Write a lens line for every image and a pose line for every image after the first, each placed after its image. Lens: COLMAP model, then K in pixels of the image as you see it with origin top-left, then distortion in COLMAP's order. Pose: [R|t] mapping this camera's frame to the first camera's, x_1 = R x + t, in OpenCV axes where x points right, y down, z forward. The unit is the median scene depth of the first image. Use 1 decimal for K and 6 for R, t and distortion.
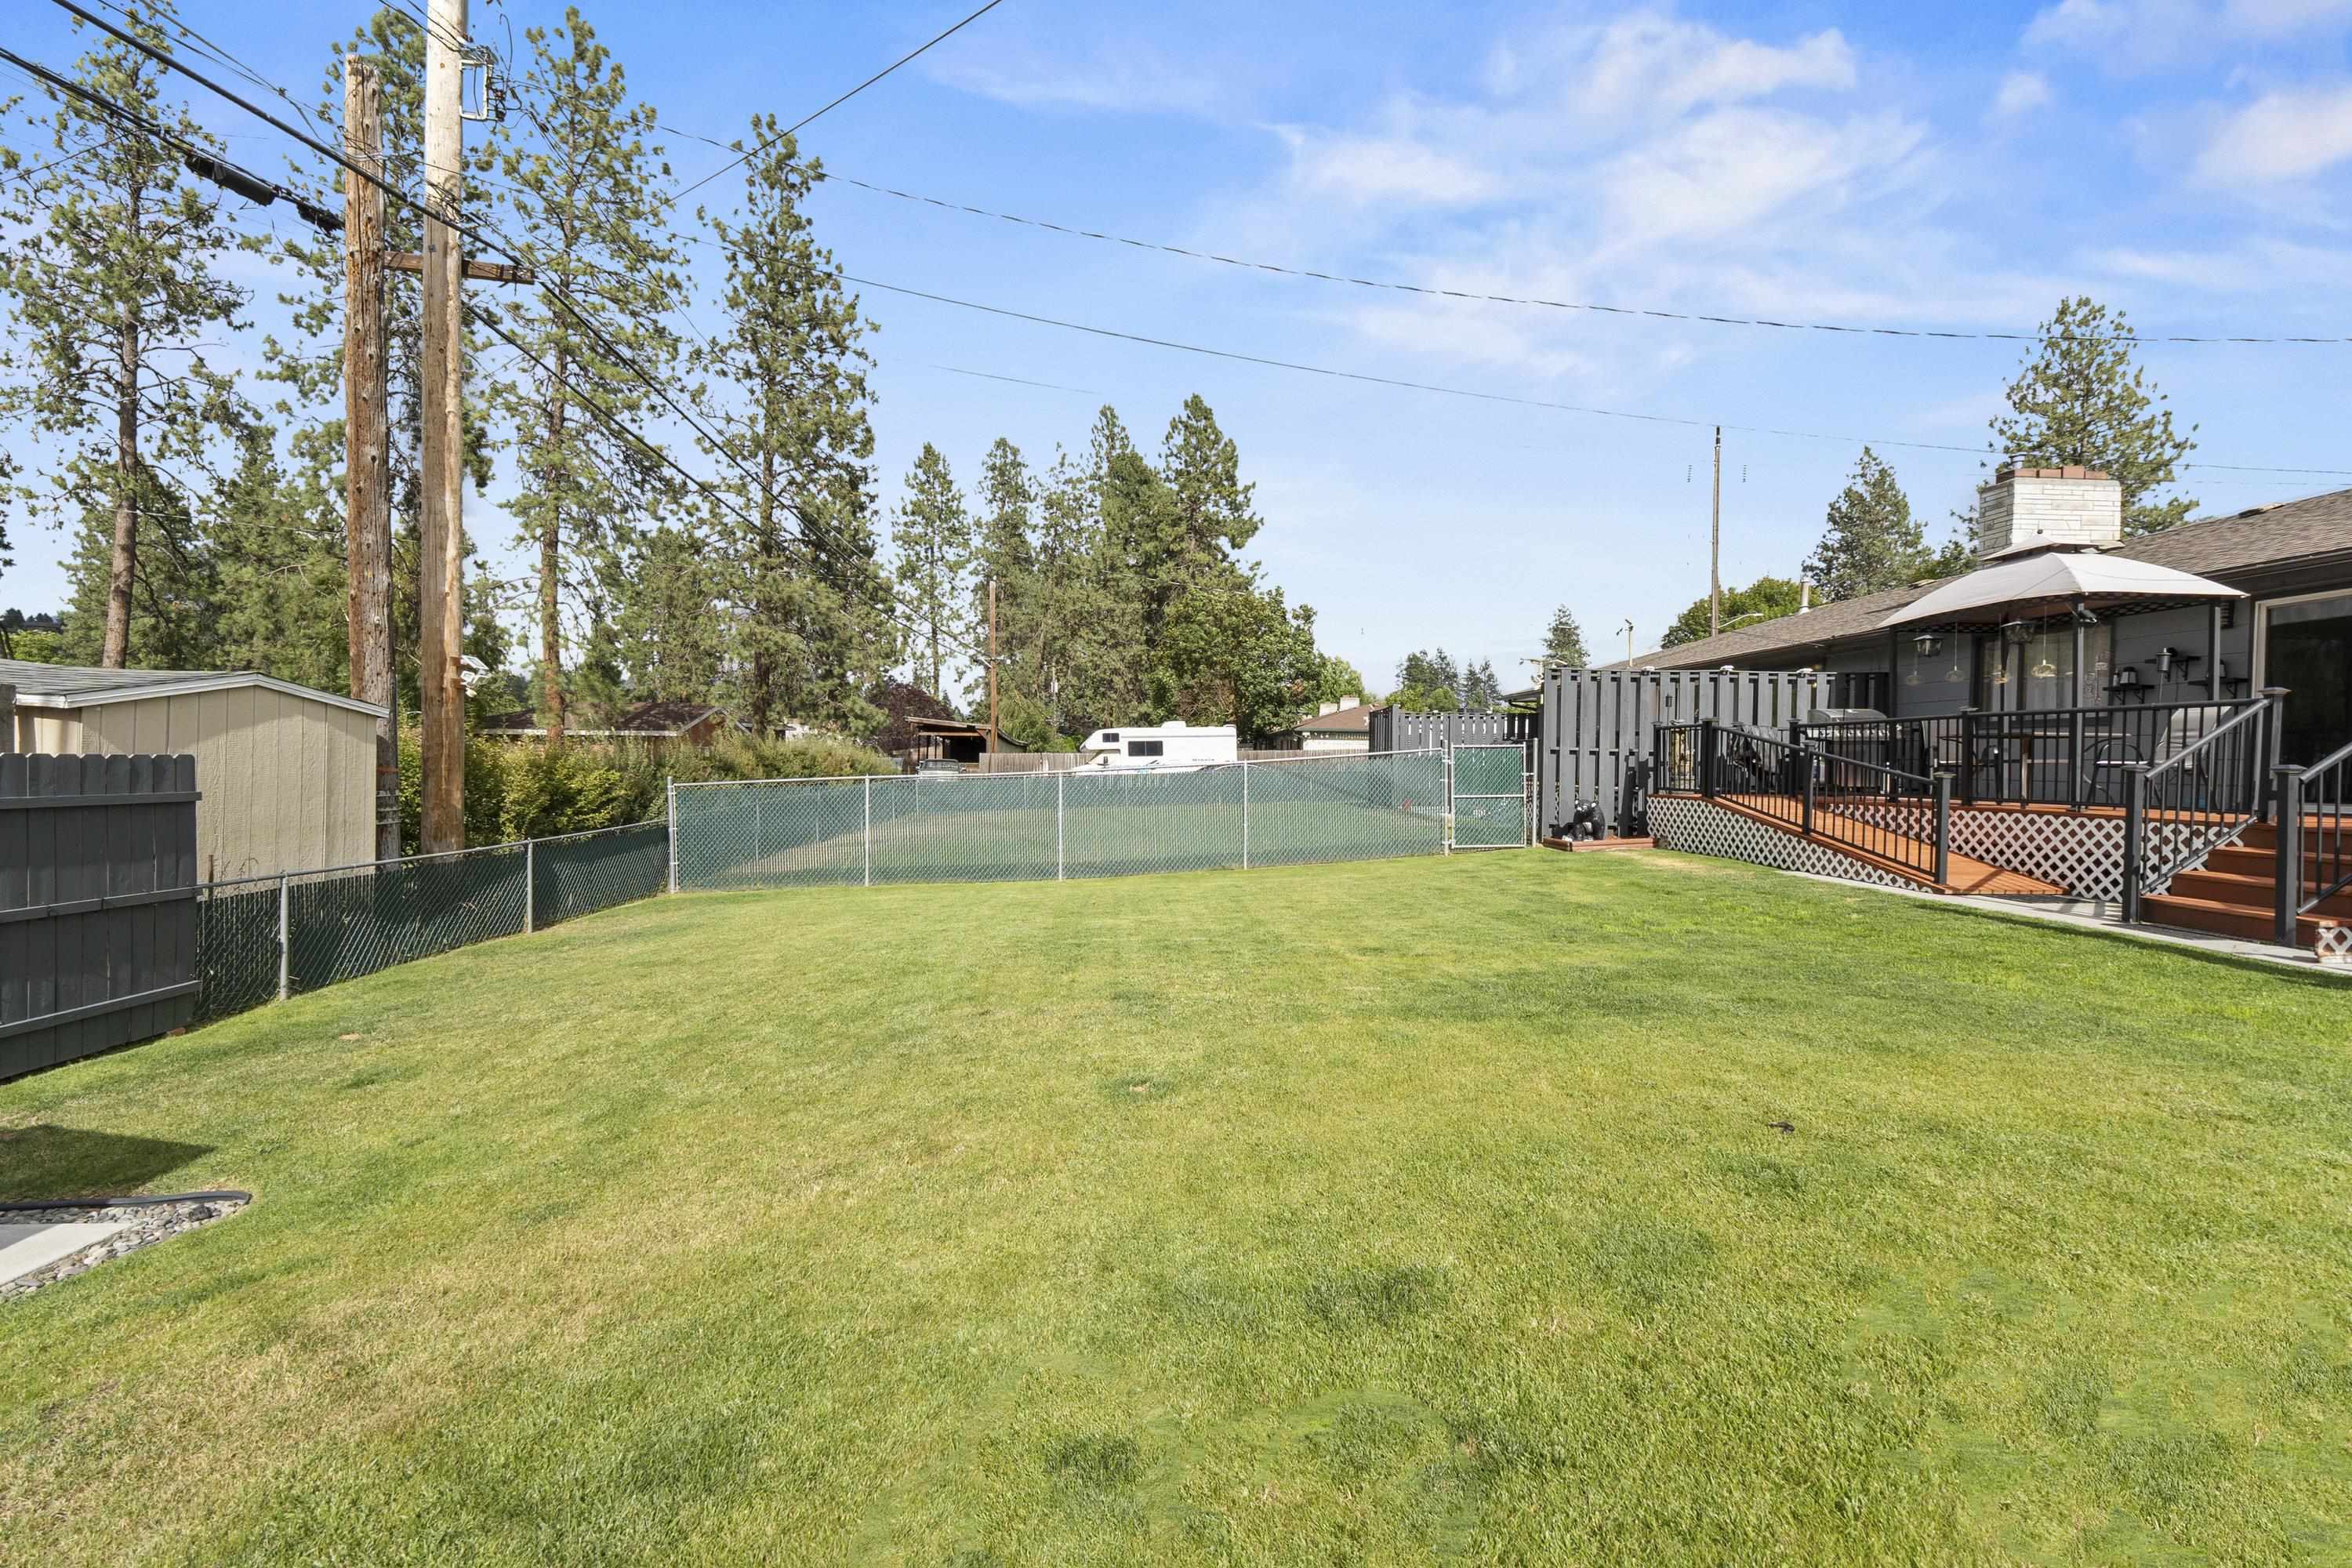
lens RADIAL K [[1007.7, 0, 1175.5], [0, 1007.7, 775.8], [0, 0, 1]] dist [-0.002364, 0.000543]
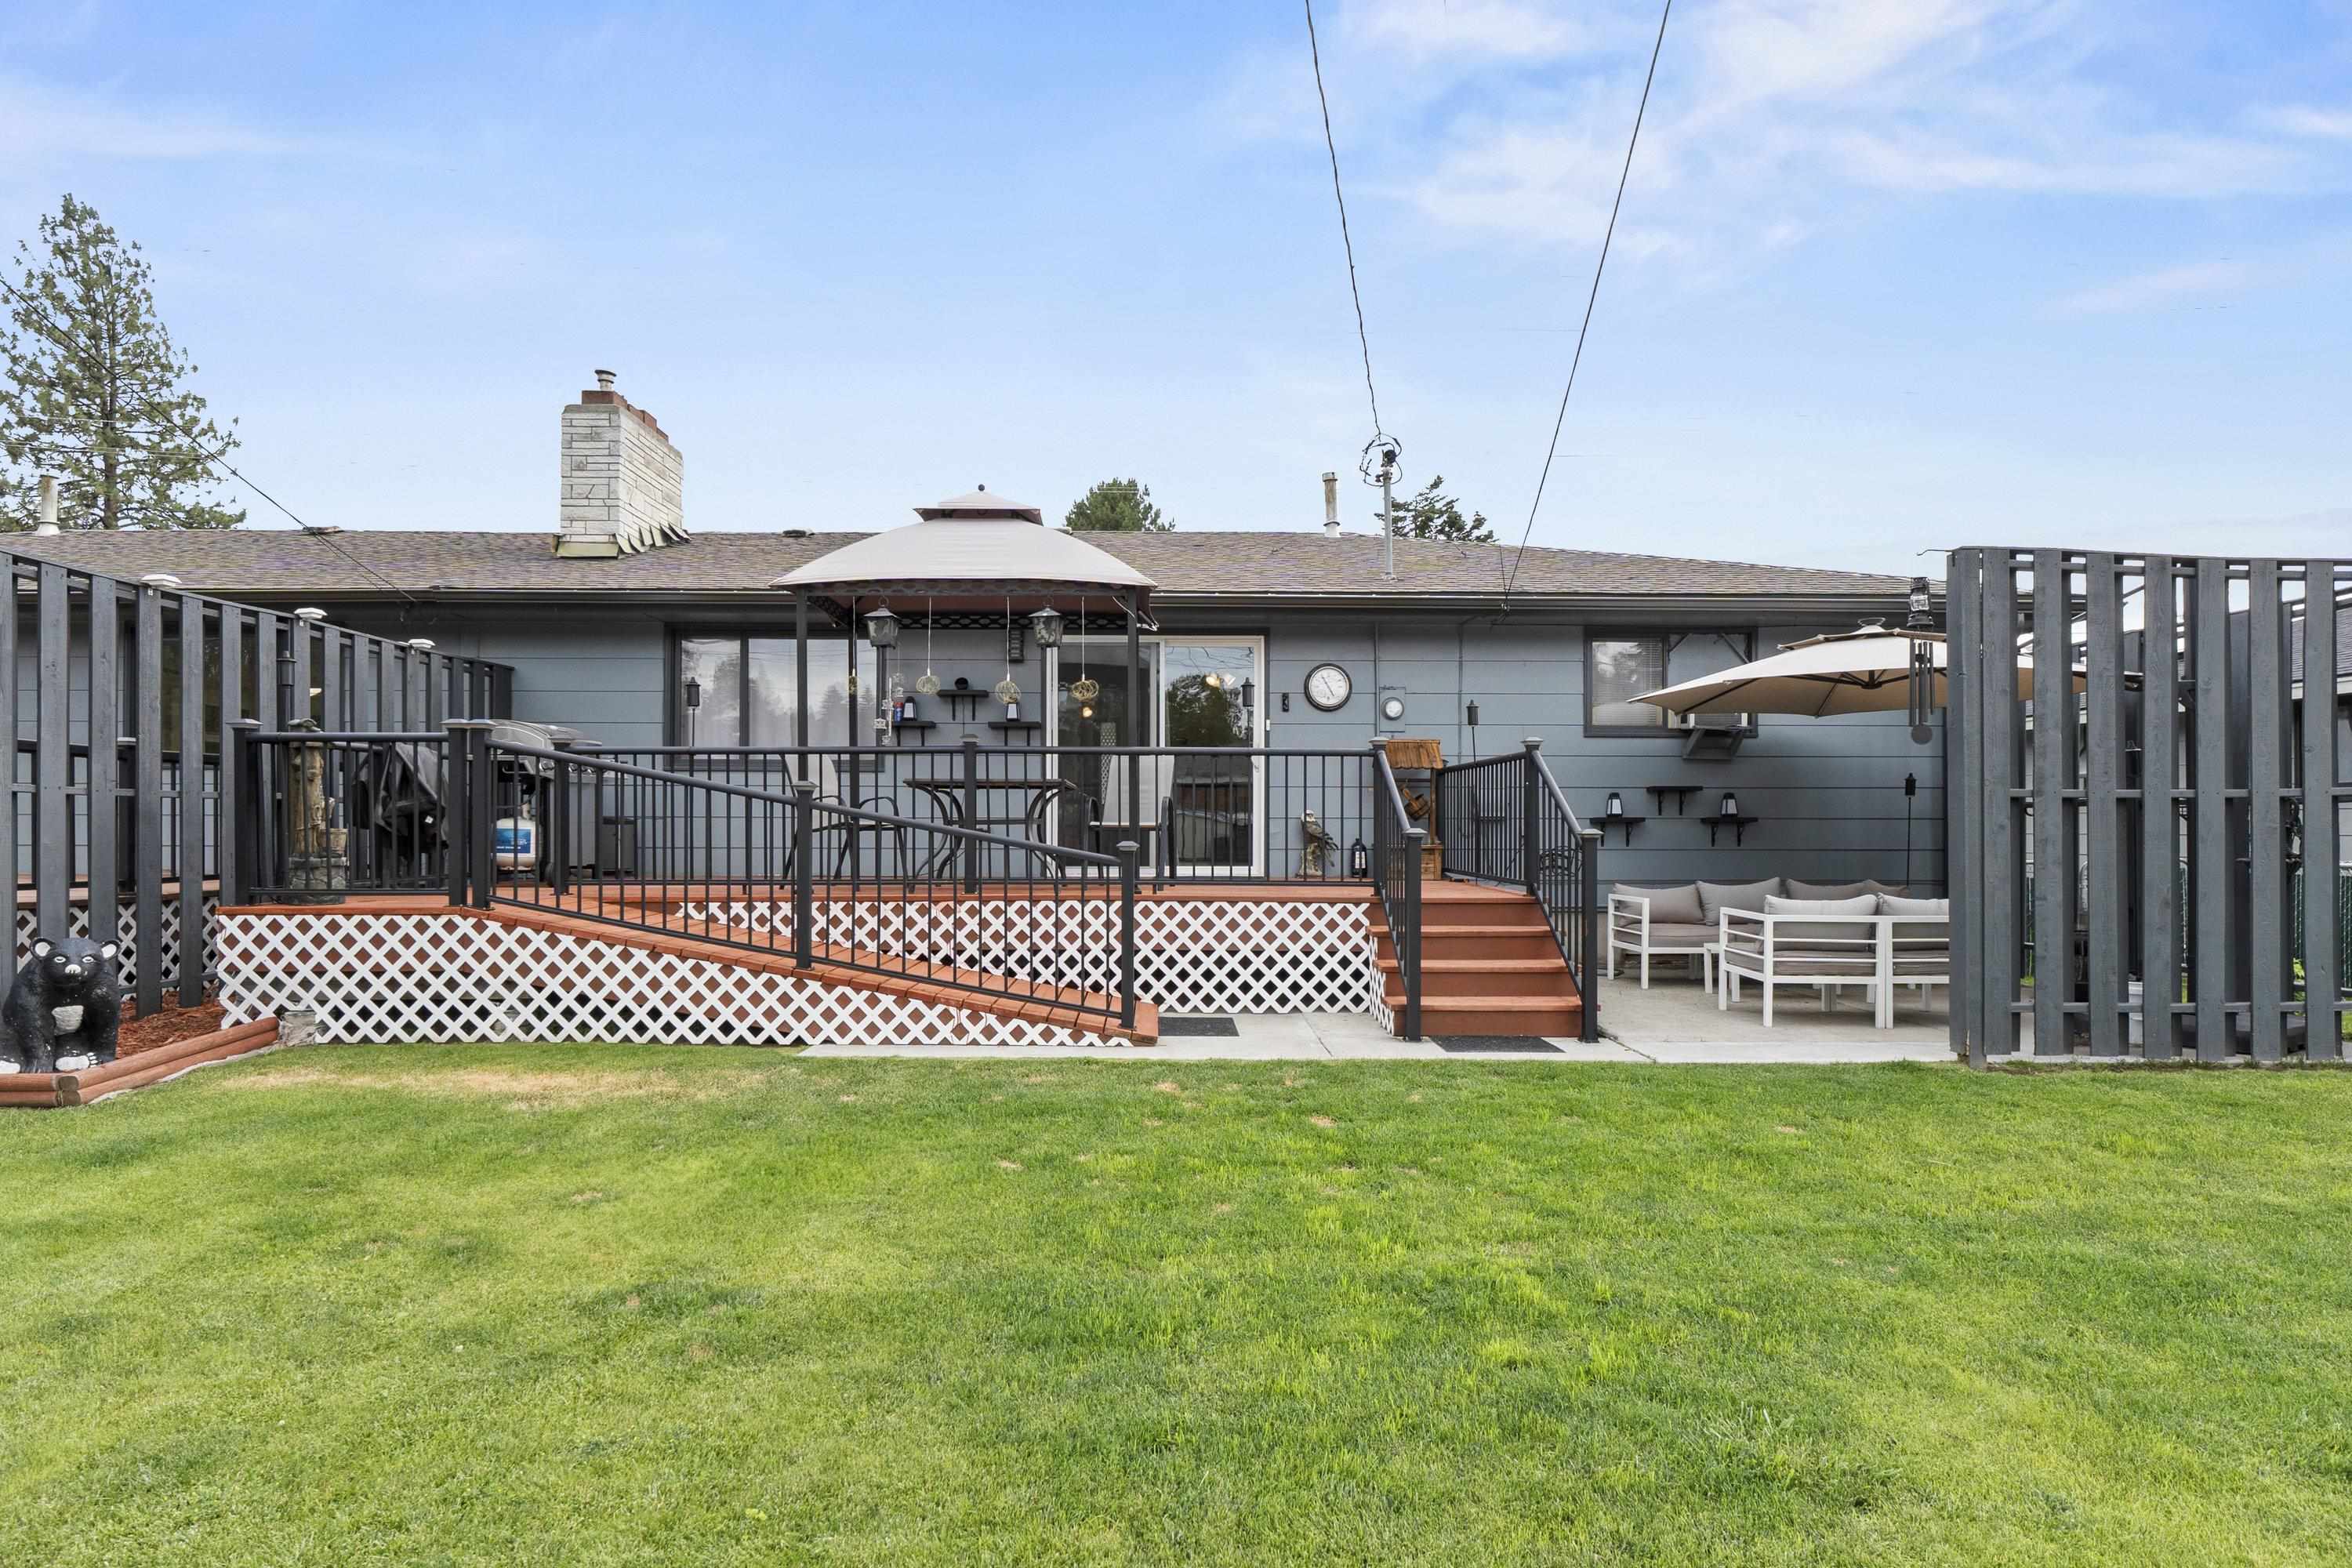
lens RADIAL K [[1257.3, 0, 1175.7], [0, 1257.3, 807.3], [0, 0, 1]] dist [0.000388, 0.000301]
pose [[0.053586, 0.010113, 0.998512, 0.013715], [0.014411, 0.999837, -0.010900, -0.011808], [-0.998459, 0.014974, 0.053431, 0.758051]]
